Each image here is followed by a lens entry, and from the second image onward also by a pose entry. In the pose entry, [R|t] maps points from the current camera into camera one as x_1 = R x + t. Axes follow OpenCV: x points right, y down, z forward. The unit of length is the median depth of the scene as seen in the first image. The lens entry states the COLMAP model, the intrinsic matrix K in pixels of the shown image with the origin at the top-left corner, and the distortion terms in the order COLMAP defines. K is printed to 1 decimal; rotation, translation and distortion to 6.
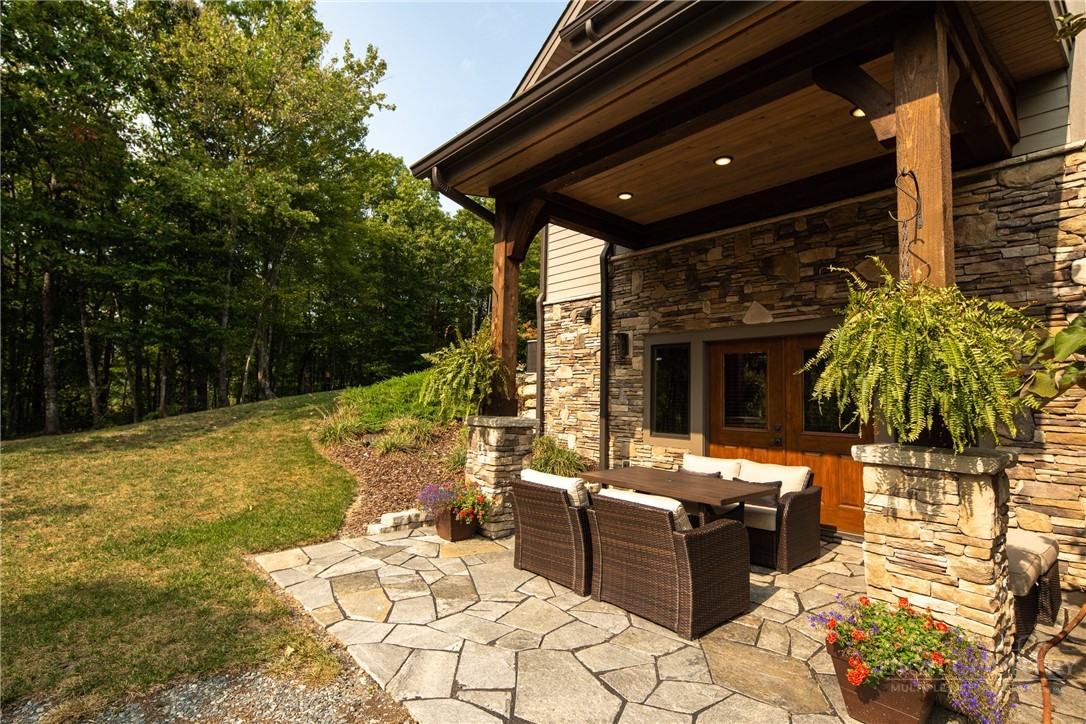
lens RADIAL K [[520.5, 0, 536.1], [0, 520.5, 361.2], [0, 0, 1]] dist [-0.000712, -0.000500]
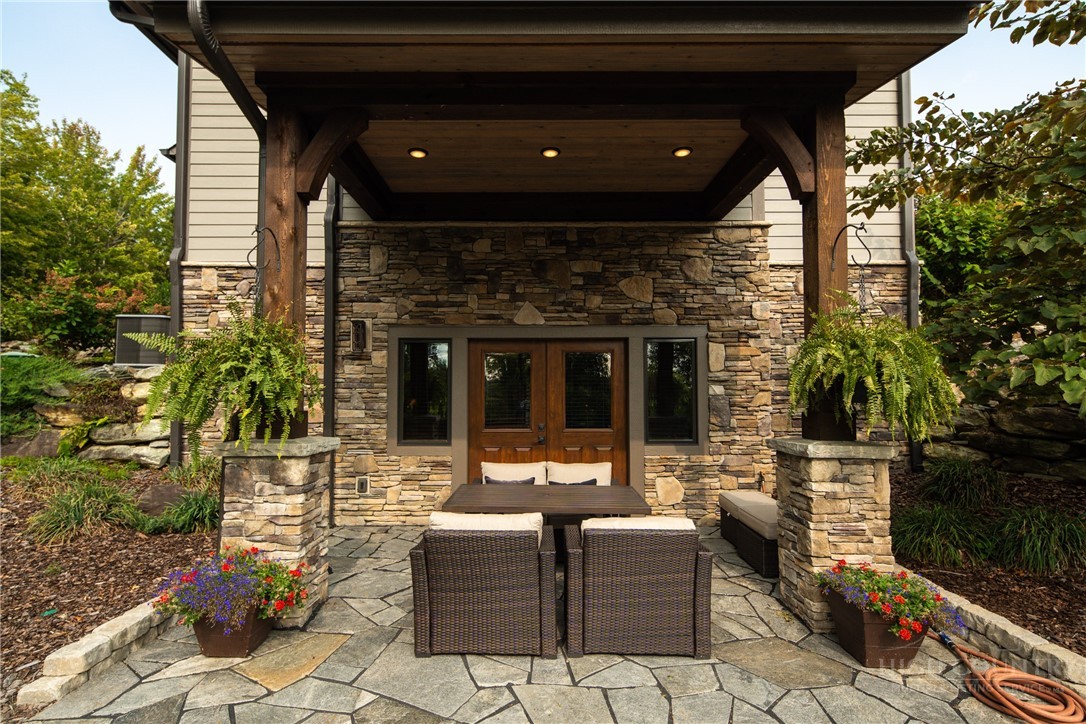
lens RADIAL K [[532.2, 0, 543.0], [0, 532.2, 376.2], [0, 0, 1]] dist [-0.000730, -0.000691]
pose [[0.662235, 0.005330, 0.749277, -0.340067], [-0.039477, 0.998834, 0.027786, -0.002635], [-0.748256, -0.047980, 0.661673, 0.311265]]
